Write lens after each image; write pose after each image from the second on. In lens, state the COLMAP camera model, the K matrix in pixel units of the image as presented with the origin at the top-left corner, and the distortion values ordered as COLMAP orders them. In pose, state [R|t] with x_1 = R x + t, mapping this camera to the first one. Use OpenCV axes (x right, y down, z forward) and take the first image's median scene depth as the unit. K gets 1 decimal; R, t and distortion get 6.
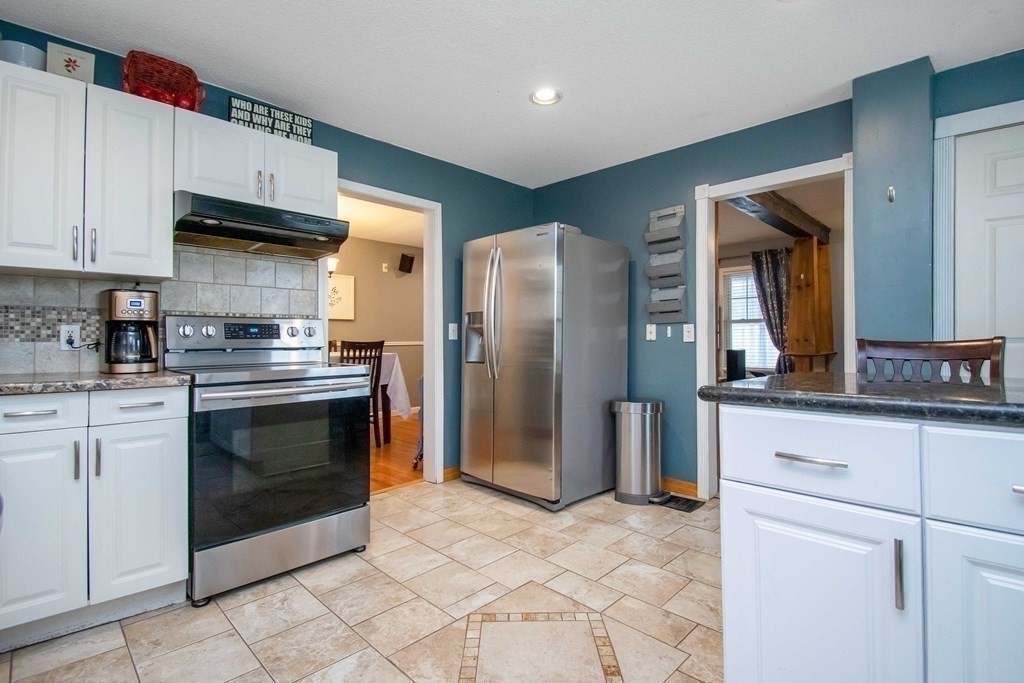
lens RADIAL K [[485.3, 0, 534.2], [0, 485.3, 341.3], [0, 0, 1]] dist [0.022944, -0.032501]
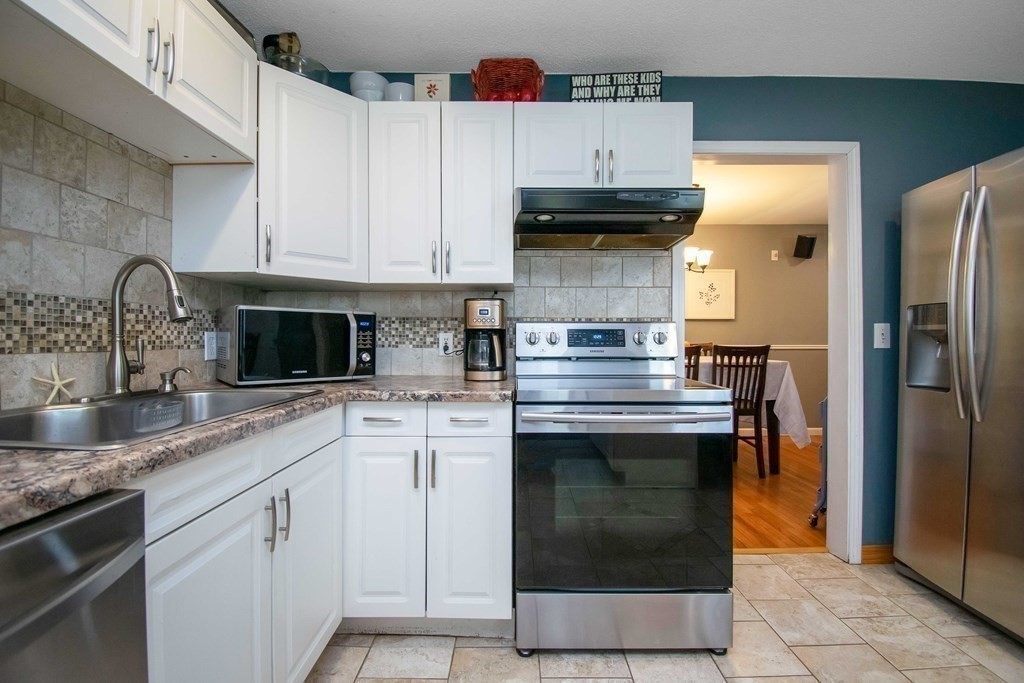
lens RADIAL K [[459.0, 0, 509.0], [0, 459.0, 333.2], [0, 0, 1]] dist [0.020909, -0.026375]
pose [[0.672348, -0.000221, -0.740236, -0.069125], [-0.007622, 0.999945, -0.007222, -0.022080], [0.740196, 0.010497, 0.672309, 0.325182]]
